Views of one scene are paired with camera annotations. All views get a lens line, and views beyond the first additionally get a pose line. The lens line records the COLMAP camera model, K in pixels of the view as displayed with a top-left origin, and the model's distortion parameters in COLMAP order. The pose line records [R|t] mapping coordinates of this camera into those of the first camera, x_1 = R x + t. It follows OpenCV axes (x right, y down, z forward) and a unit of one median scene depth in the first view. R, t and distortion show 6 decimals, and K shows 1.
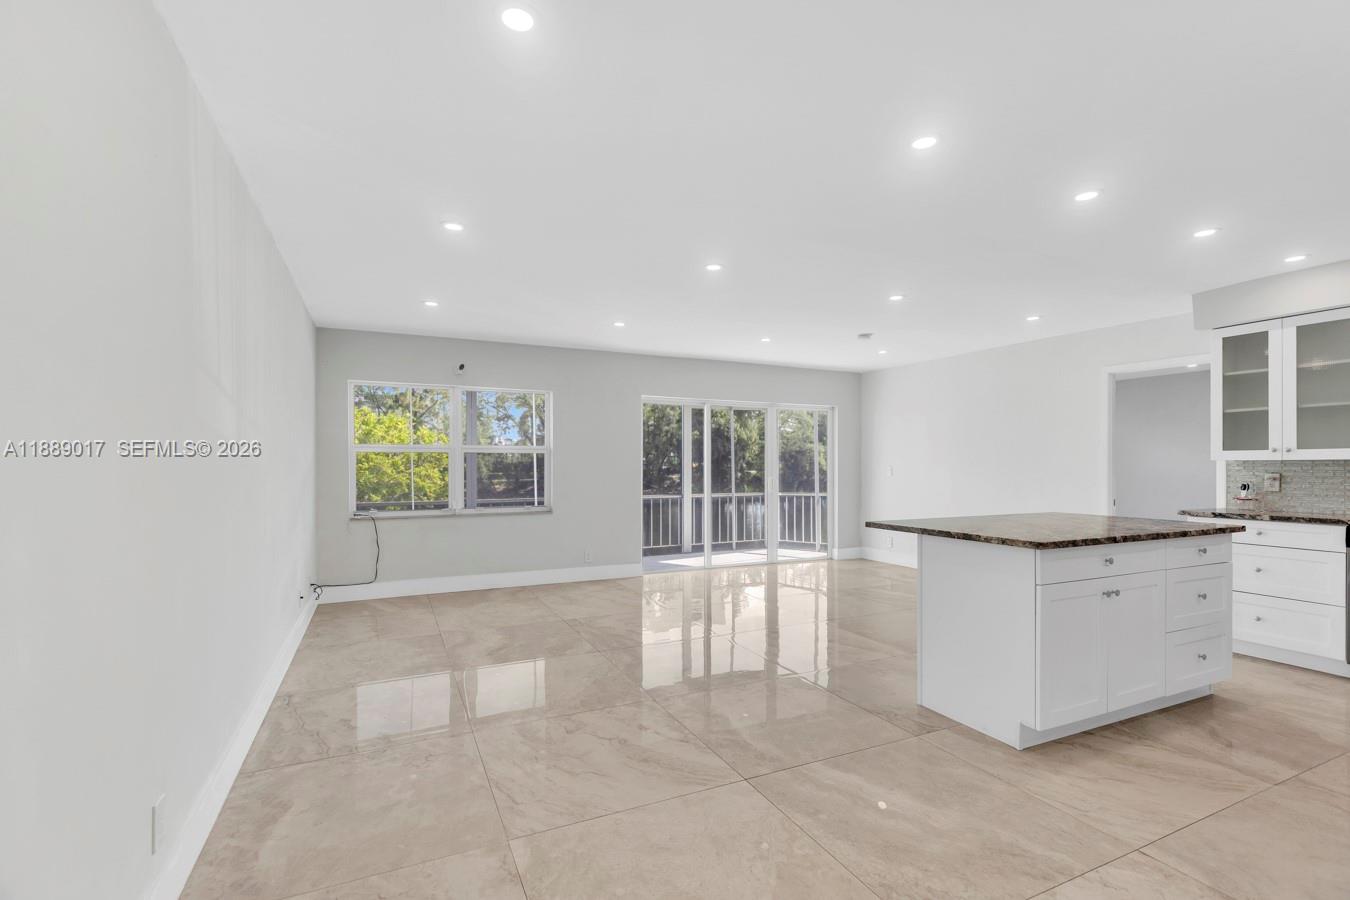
lens RADIAL K [[608.7, 0, 672.1], [0, 608.7, 459.0], [0, 0, 1]] dist [0.002460, -0.000122]
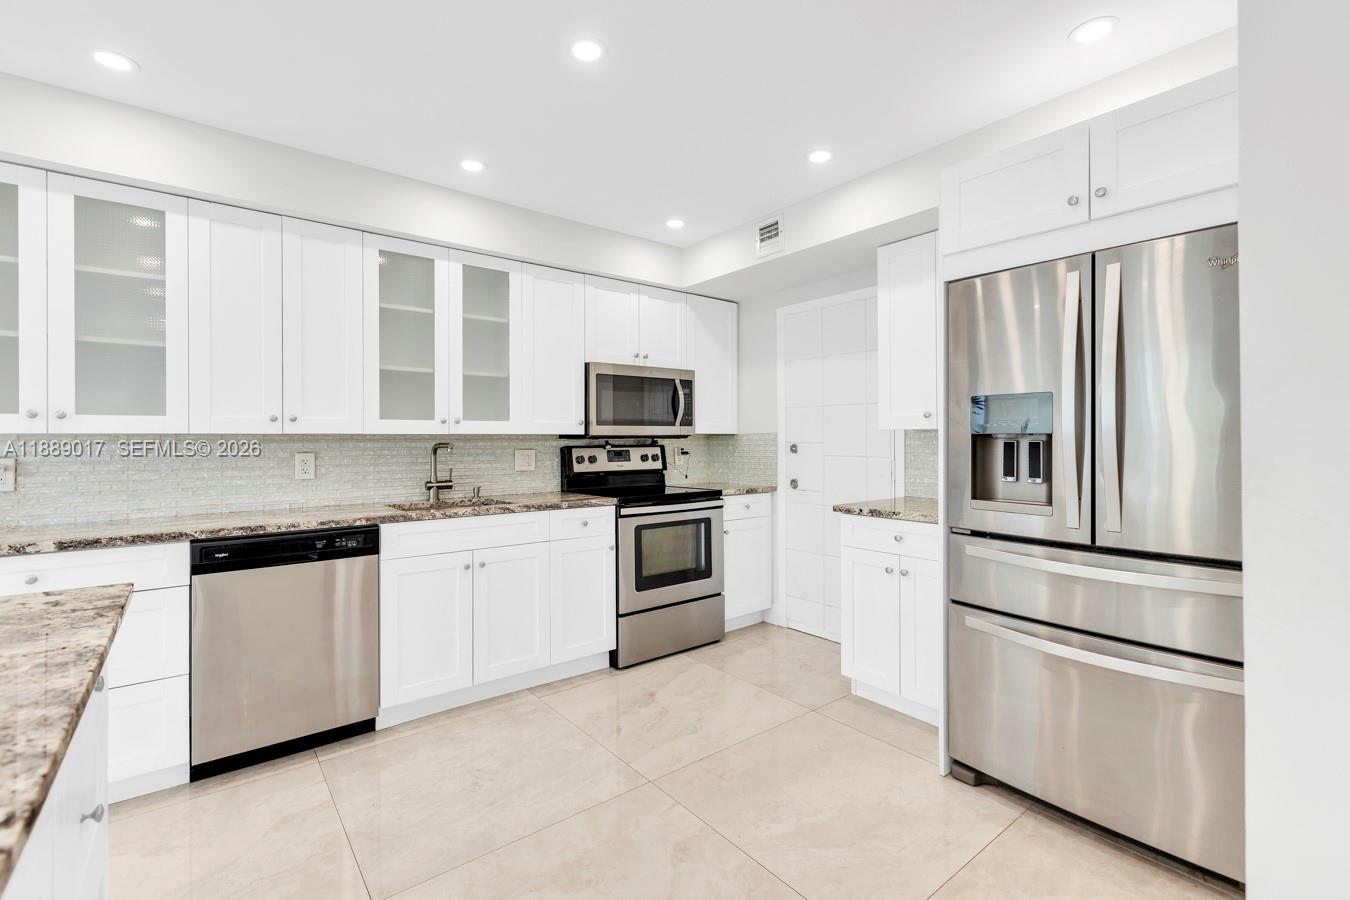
lens RADIAL K [[608.7, 0, 677.5], [0, 608.7, 439.4], [0, 0, 1]] dist [0.002460, -0.000122]
pose [[-0.228831, 0.003440, 0.973460, 0.226117], [-0.007678, 0.999956, -0.005339, 0.003750], [-0.973436, -0.008696, -0.228794, 0.378464]]
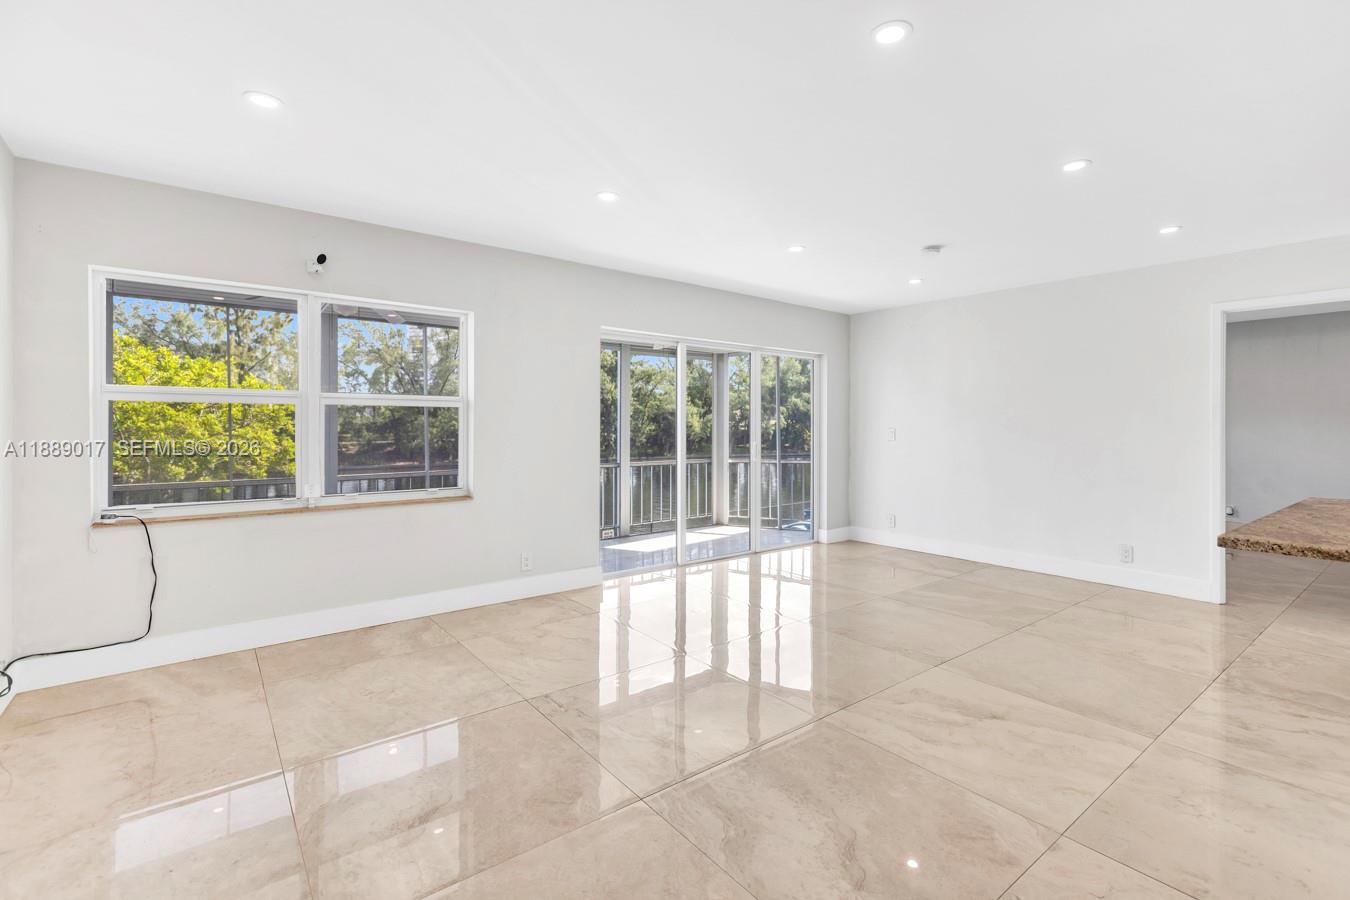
lens RADIAL K [[608.7, 0, 673.8], [0, 608.7, 421.7], [0, 0, 1]] dist [0.002460, -0.000122]
pose [[0.976541, 0.004391, 0.215289, -0.133283], [-0.004788, 0.999988, 0.001323, 0.004863], [-0.215280, -0.002323, 0.976550, 0.335956]]
